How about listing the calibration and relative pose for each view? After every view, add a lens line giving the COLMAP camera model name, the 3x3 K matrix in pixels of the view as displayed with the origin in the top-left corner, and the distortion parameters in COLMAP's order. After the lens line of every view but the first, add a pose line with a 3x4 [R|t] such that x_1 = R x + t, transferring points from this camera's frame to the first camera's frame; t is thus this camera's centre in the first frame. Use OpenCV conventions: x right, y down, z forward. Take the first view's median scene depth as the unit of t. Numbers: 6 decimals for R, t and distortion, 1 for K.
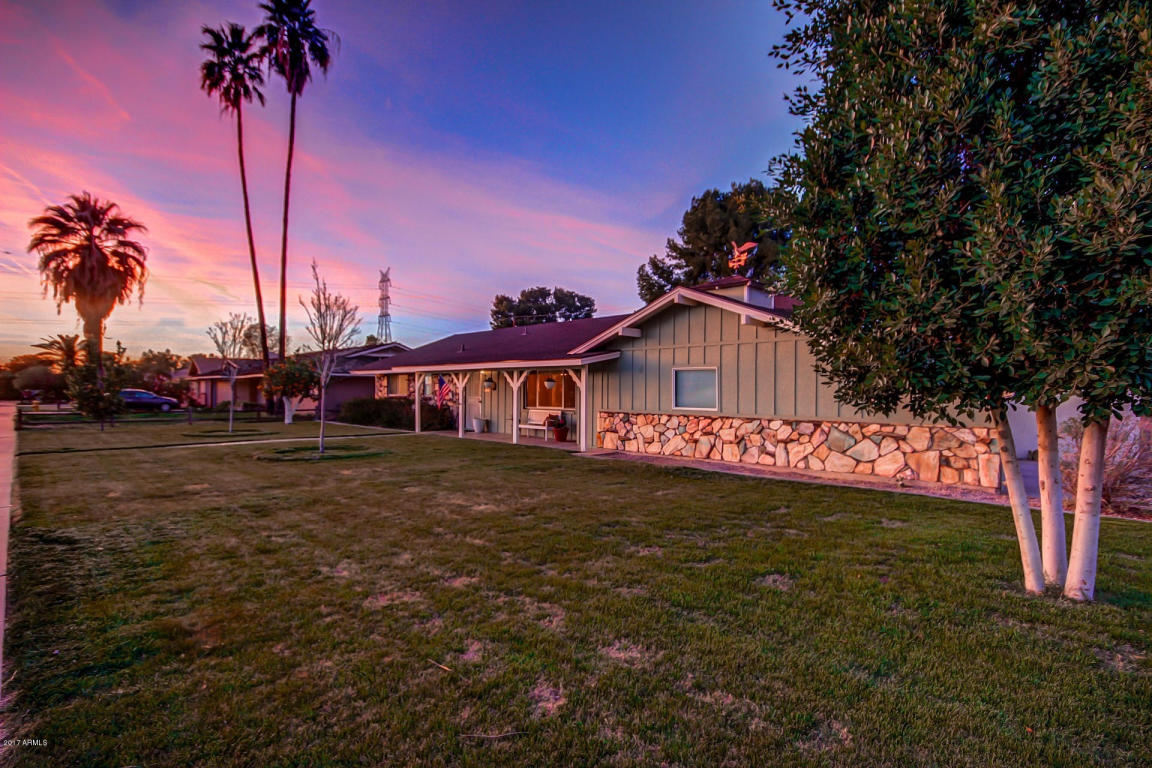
lens RADIAL K [[577.4, 0, 576.5], [0, 577.4, 381.7], [0, 0, 1]] dist [0.000904, 0.000026]
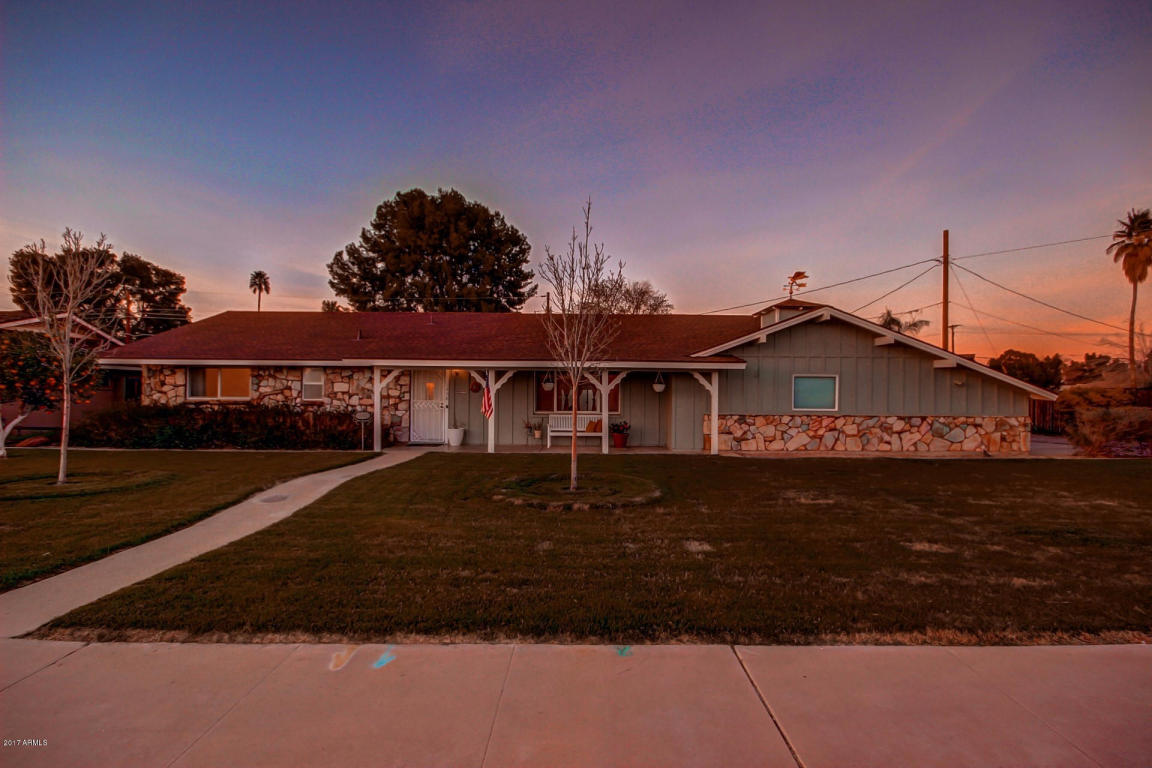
lens RADIAL K [[526.8, 0, 576.1], [0, 526.8, 388.6], [0, 0, 1]] dist [-0.000592, -0.000012]
pose [[0.711352, -0.002952, 0.702830, -0.966668], [-0.012333, 0.999785, 0.016682, -0.008459], [-0.702728, -0.020534, 0.711163, 0.617163]]
